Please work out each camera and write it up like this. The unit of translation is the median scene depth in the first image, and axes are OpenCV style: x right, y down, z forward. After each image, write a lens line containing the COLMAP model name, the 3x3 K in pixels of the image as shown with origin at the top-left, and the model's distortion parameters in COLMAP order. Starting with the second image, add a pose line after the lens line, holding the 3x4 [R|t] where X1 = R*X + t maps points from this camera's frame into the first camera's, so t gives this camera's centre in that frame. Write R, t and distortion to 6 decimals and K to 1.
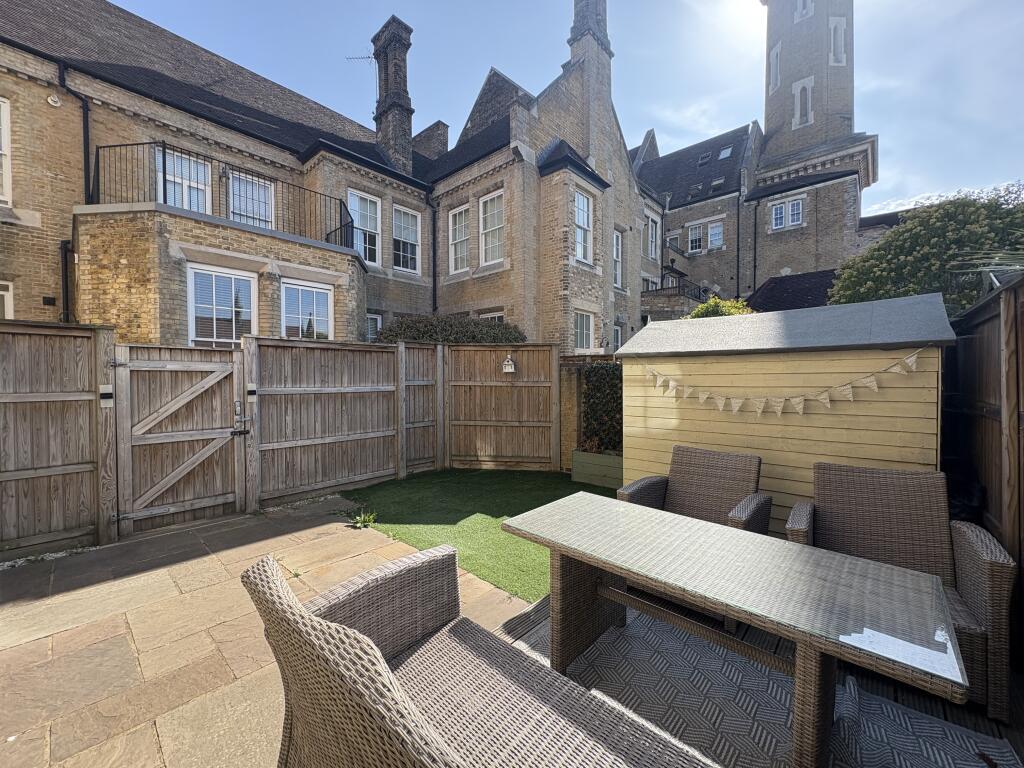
lens RADIAL K [[408.4, 0, 513.2], [0, 408.4, 386.6], [0, 0, 1]] dist [0.000047, 0.000075]
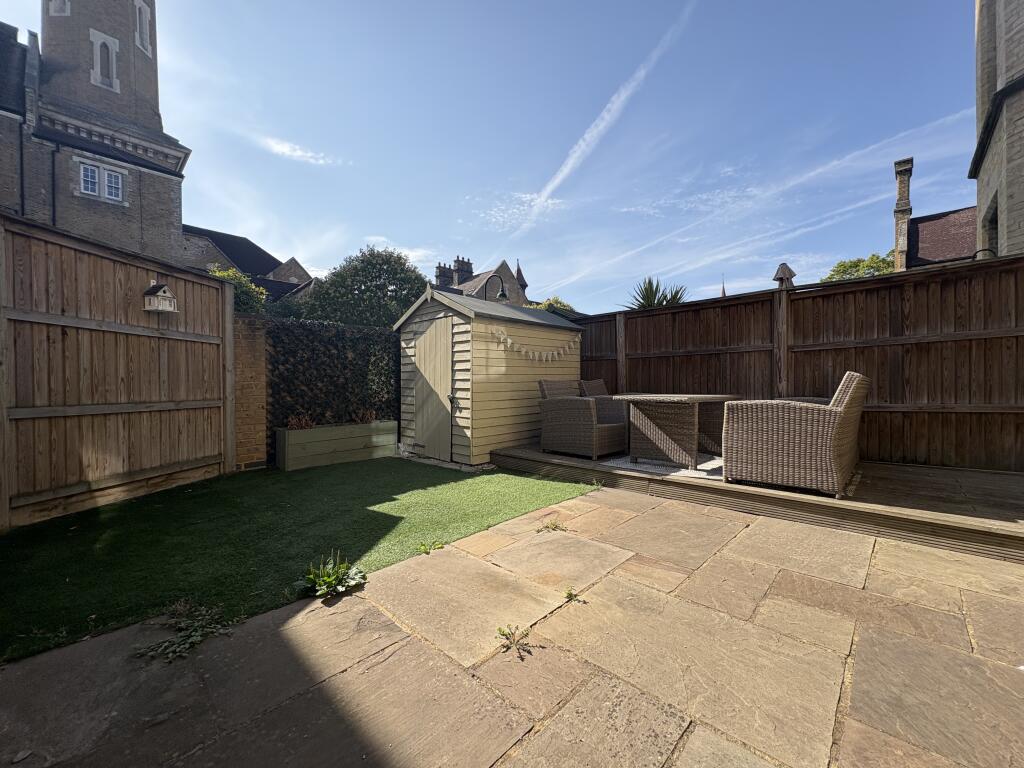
lens RADIAL K [[408.4, 0, 512.2], [0, 408.4, 385.9], [0, 0, 1]] dist [-0.001040, 0.000231]
pose [[0.030765, -0.005427, 0.999512, -0.532930], [0.031664, 0.999489, 0.004452, 0.075287], [-0.999025, 0.031512, 0.030921, 0.507077]]
